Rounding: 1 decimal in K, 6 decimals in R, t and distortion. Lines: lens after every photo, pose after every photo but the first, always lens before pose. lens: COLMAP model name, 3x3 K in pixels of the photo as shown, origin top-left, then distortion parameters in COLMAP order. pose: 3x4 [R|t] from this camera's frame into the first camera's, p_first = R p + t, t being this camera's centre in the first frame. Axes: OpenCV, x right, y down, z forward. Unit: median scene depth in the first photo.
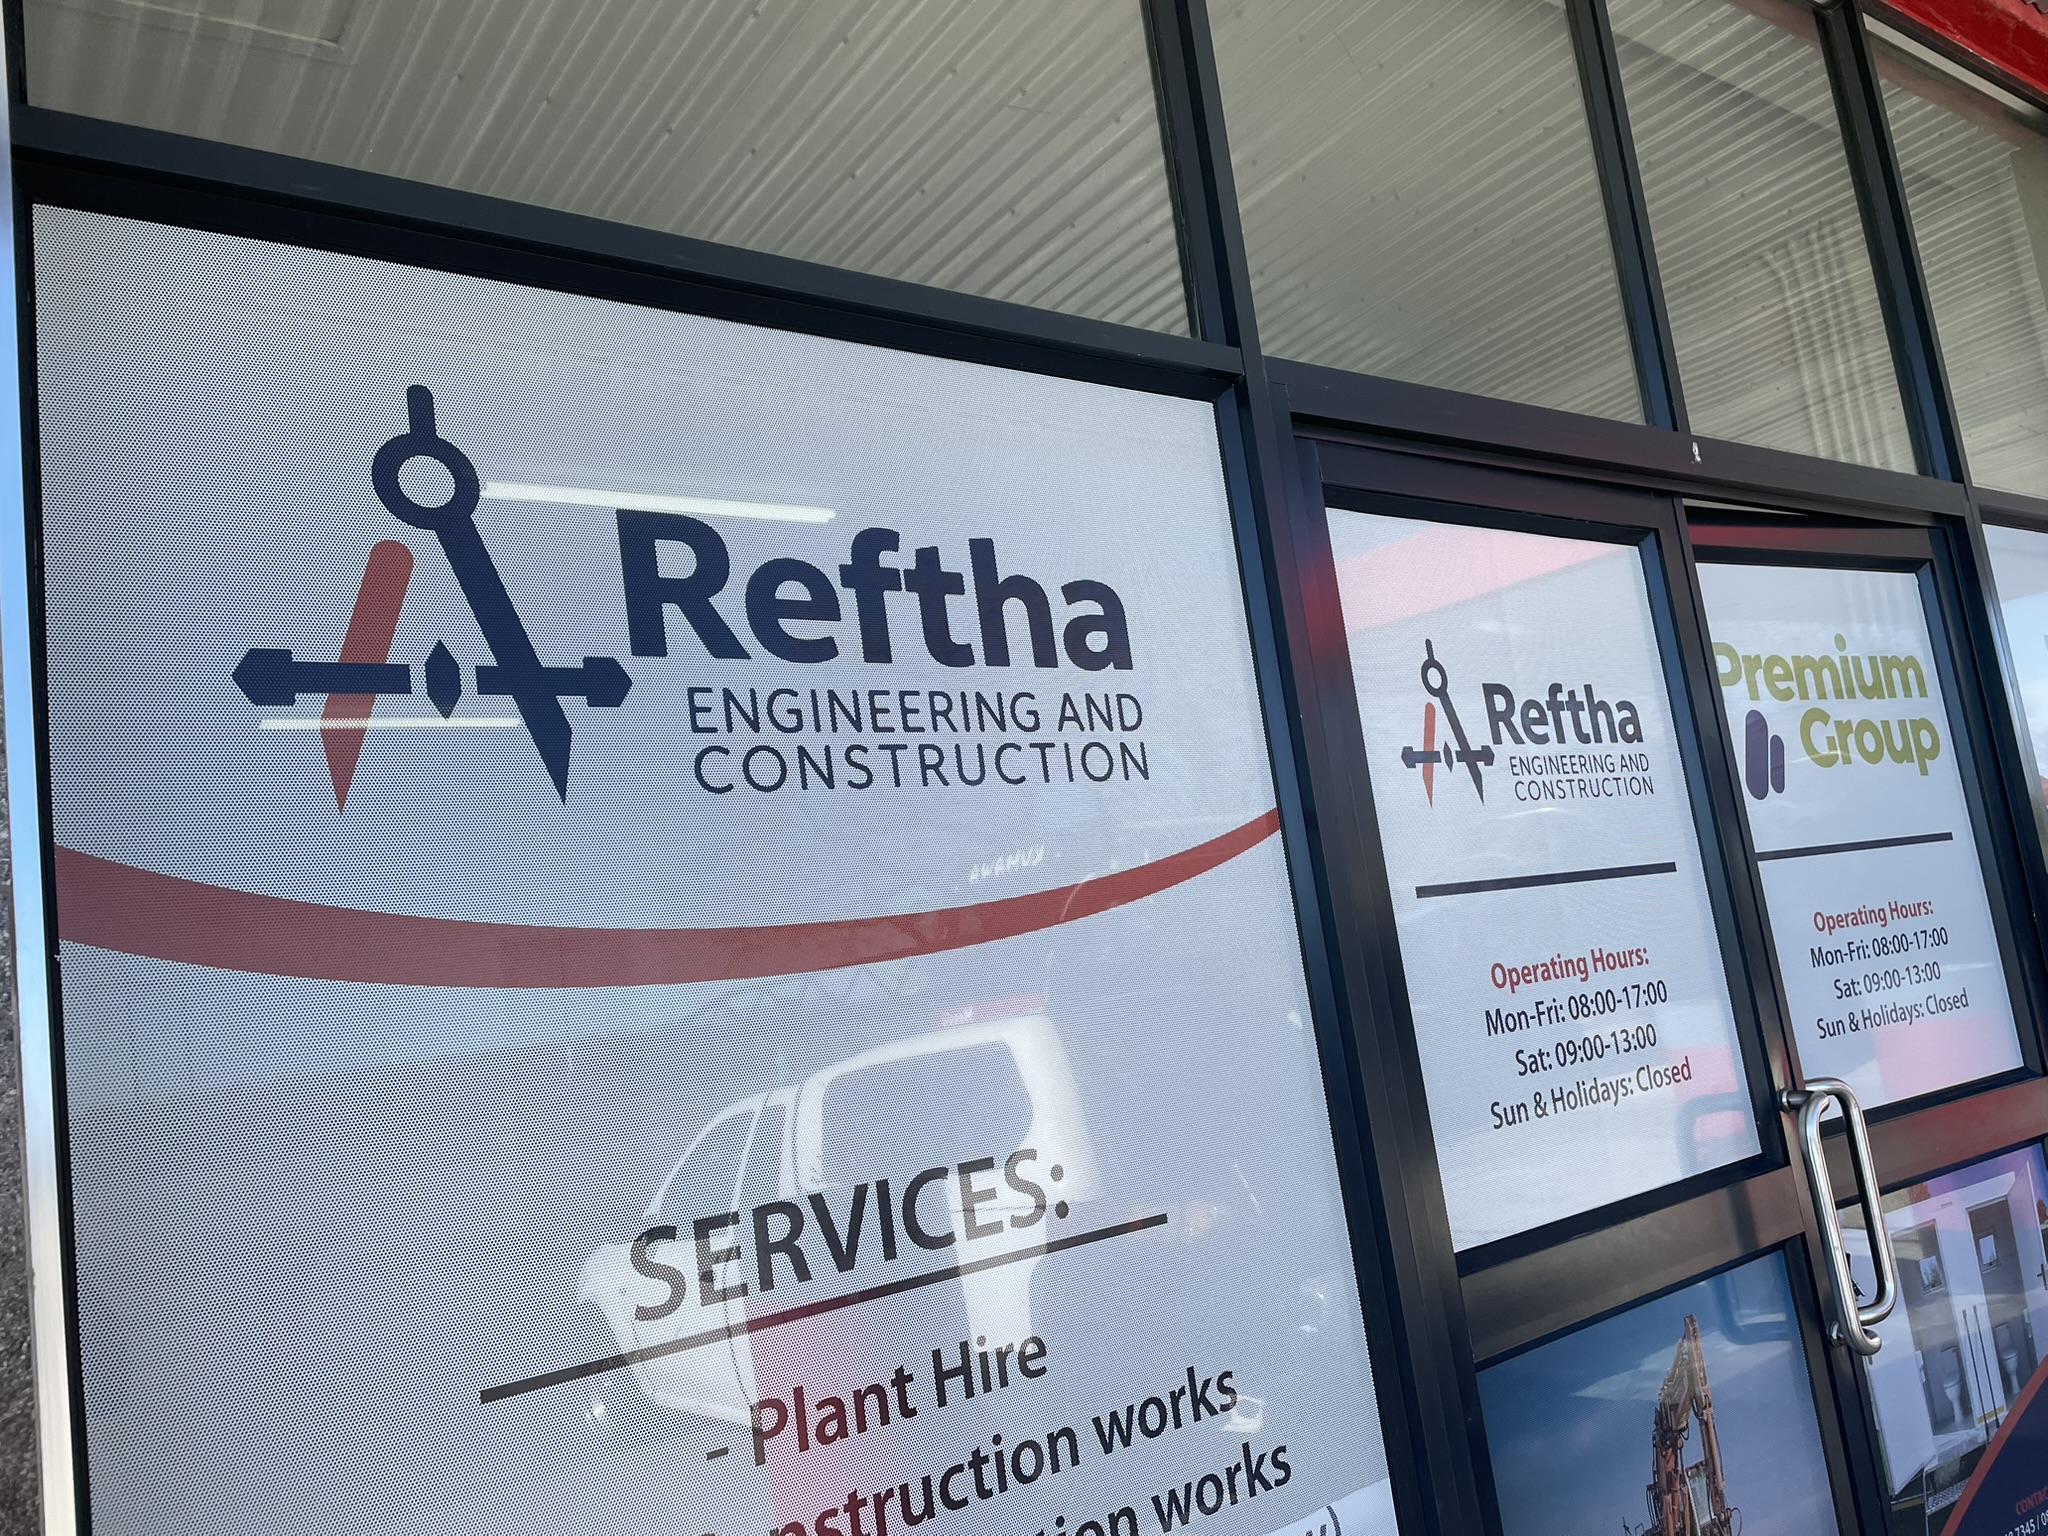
lens RADIAL K [[1534.7, 0, 1037.3], [0, 1534.7, 785.6], [0, 0, 1]] dist [0.095347, -0.124390]
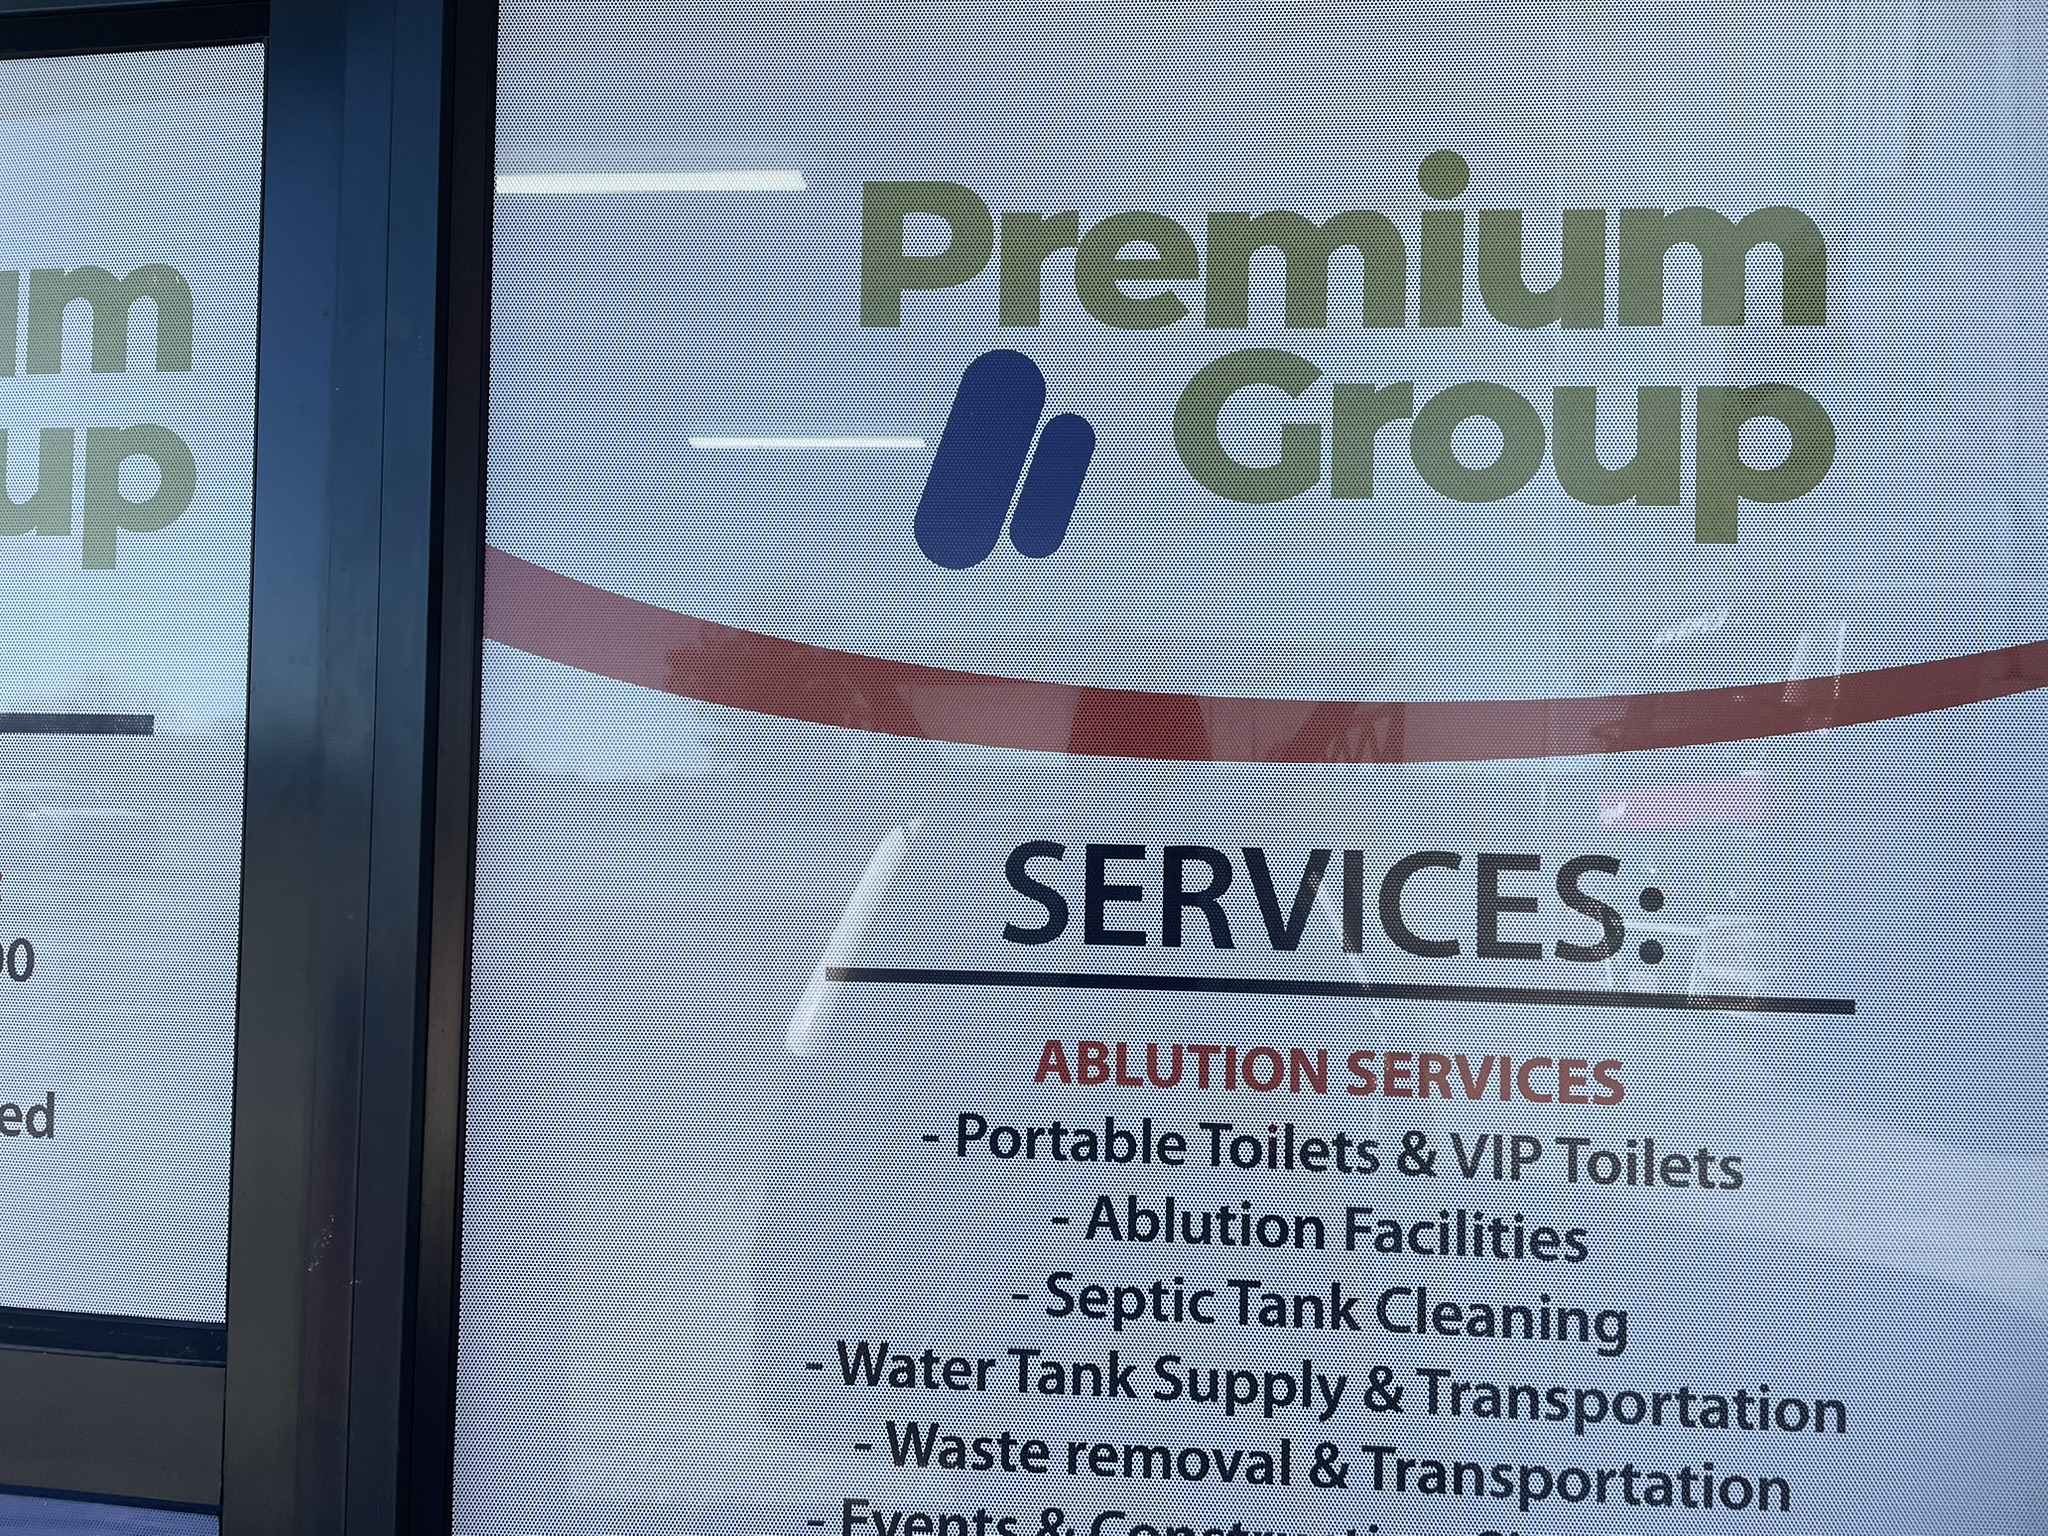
lens RADIAL K [[1534.7, 0, 1014.9], [0, 1534.7, 752.2], [0, 0, 1]] dist [0.095347, -0.124390]
pose [[0.758585, 0.133103, -0.637834, 1.421805], [-0.033897, 0.985649, 0.165371, -0.048627], [0.650691, -0.103827, 0.752211, 1.186773]]
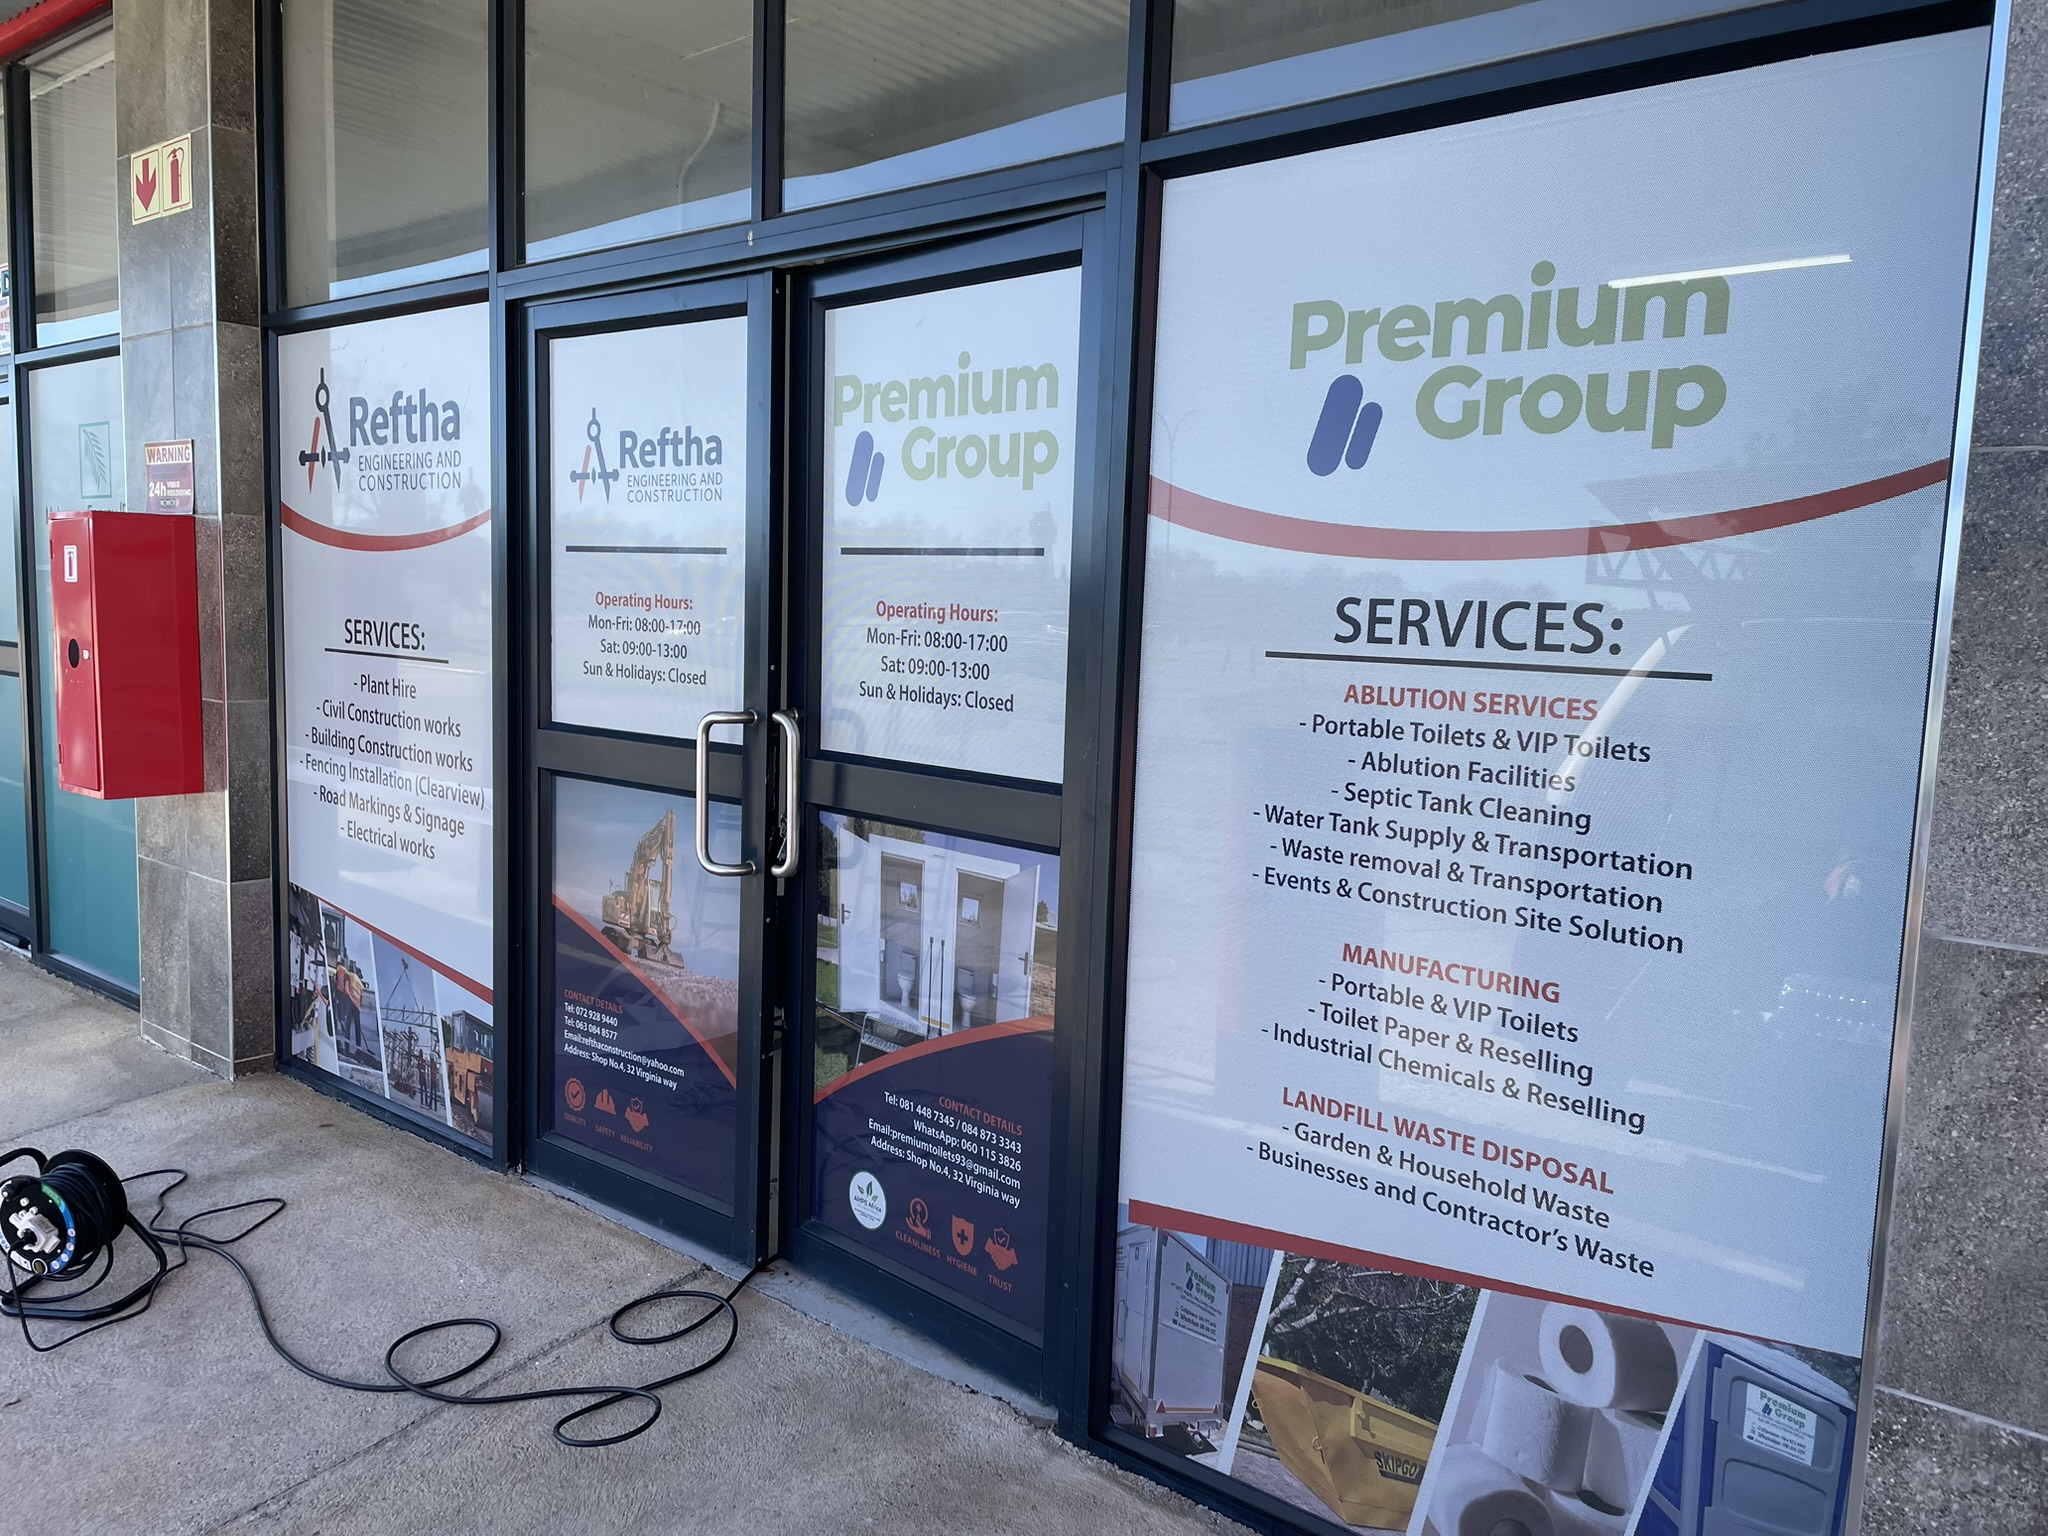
lens RADIAL K [[1534.7, 0, 1008.4], [0, 1534.7, 776.6], [0, 0, 1]] dist [0.095347, -0.124390]
pose [[0.228862, 0.252673, -0.940095, 2.197605], [0.071381, 0.958771, 0.275070, -0.147226], [0.970838, -0.130058, 0.201390, 1.066122]]
